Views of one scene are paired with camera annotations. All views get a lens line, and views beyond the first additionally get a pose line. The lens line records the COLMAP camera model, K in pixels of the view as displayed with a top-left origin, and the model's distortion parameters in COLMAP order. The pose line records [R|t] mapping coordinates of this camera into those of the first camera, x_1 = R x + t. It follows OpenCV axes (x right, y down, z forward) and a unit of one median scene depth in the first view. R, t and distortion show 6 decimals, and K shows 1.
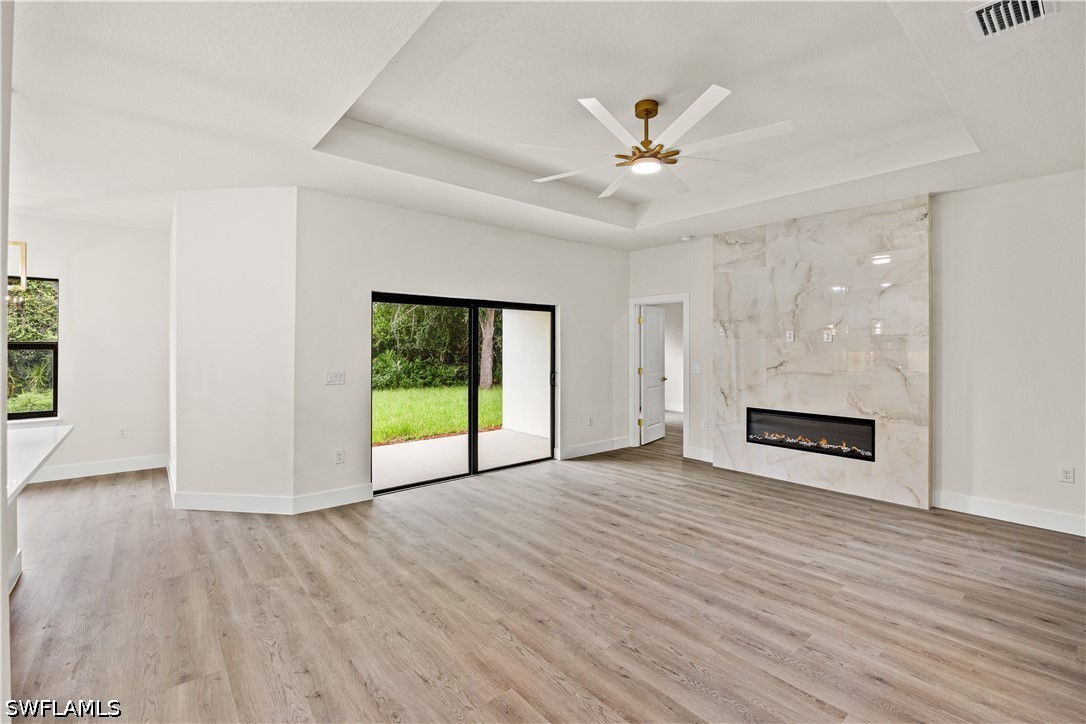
lens RADIAL K [[479.3, 0, 547.6], [0, 479.3, 340.5], [0, 0, 1]] dist [-0.014033, 0.000162]
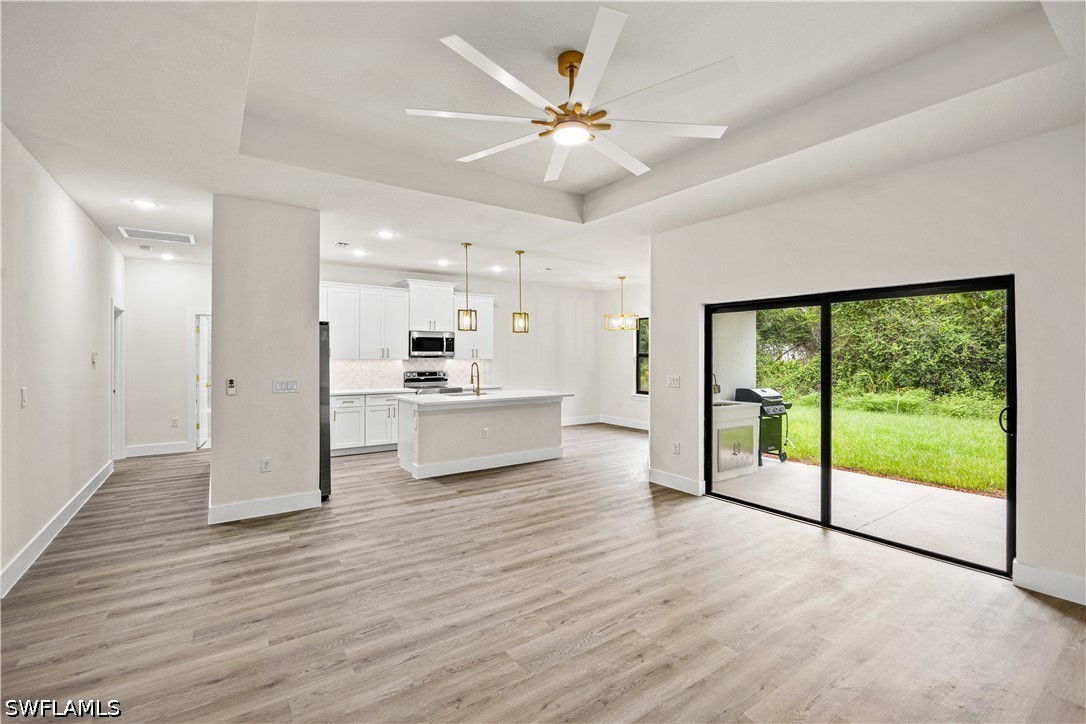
lens RADIAL K [[471.1, 0, 543.3], [0, 471.1, 354.6], [0, 0, 1]] dist [-0.014645, 0.000082]
pose [[-0.092595, -0.002331, -0.995701, 1.008578], [0.012508, 0.999916, -0.003504, 0.012072], [0.995625, -0.012779, -0.092558, 1.032453]]
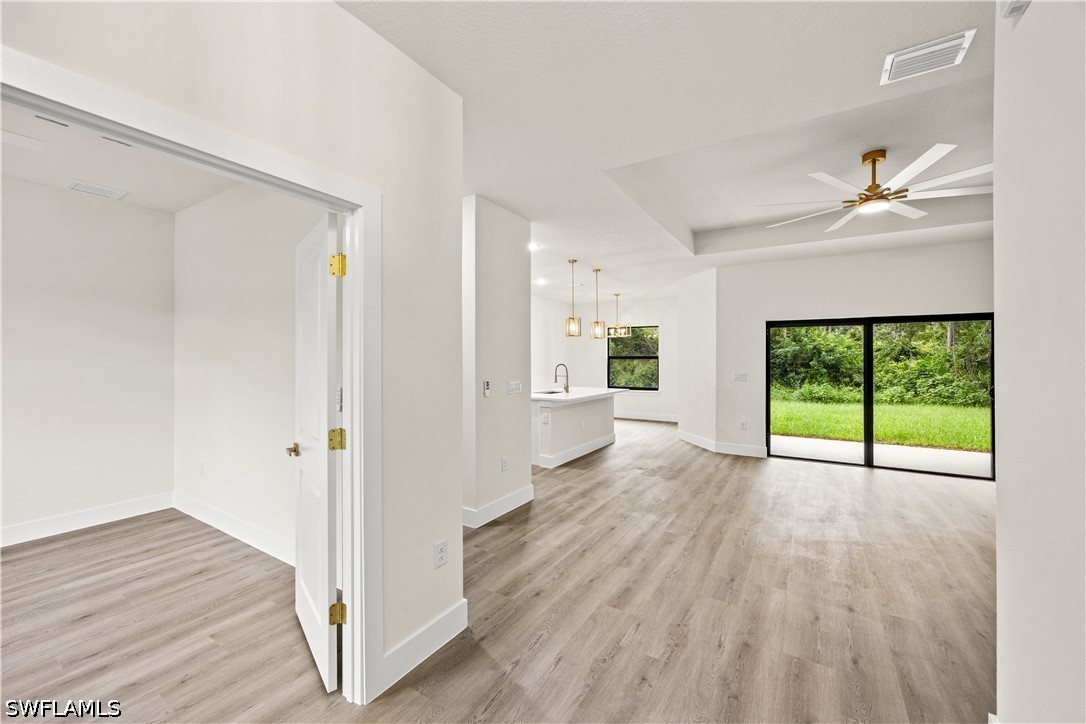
lens RADIAL K [[421.4, 0, 537.8], [0, 421.4, 357.6], [0, 0, 1]] dist [-0.001376, -0.000341]
pose [[0.296734, -0.001371, -0.954959, 0.963406], [0.012707, 0.999916, 0.002513, -0.001329], [0.954876, -0.012881, 0.296727, -0.113226]]
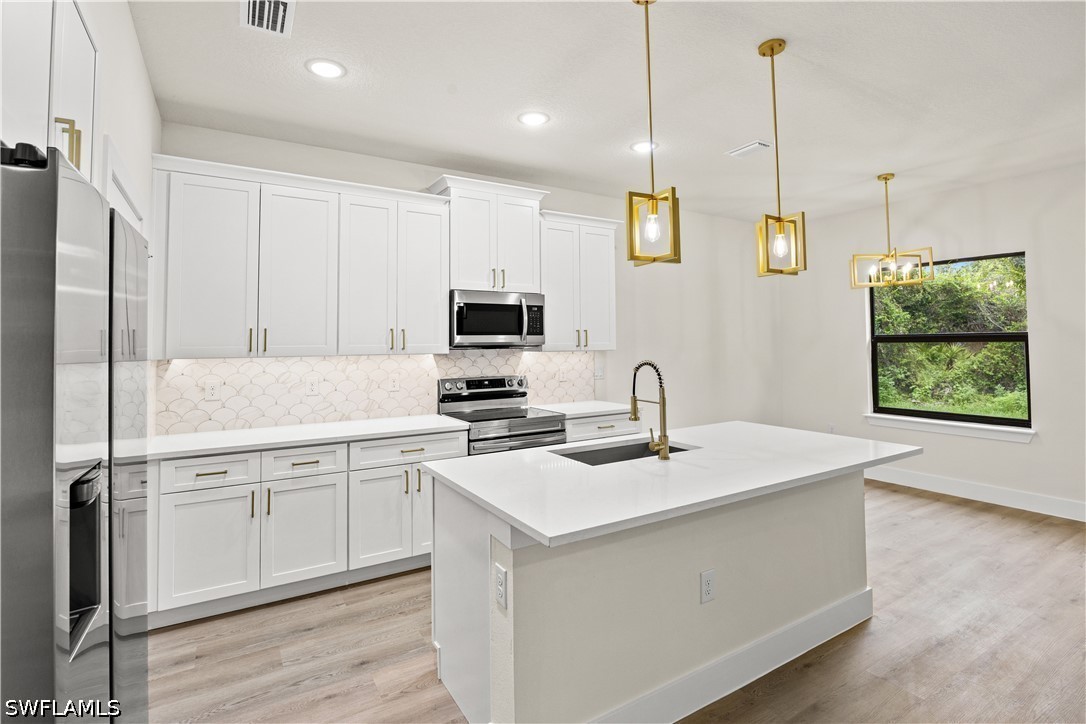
lens RADIAL K [[514.6, 0, 543.2], [0, 514.6, 326.6], [0, 0, 1]] dist [-0.002399, -0.000277]
pose [[-0.148339, -0.031839, -0.988424, -0.125644], [0.023550, 0.999084, -0.035717, 0.006103], [0.988656, -0.028576, -0.147453, 0.539274]]
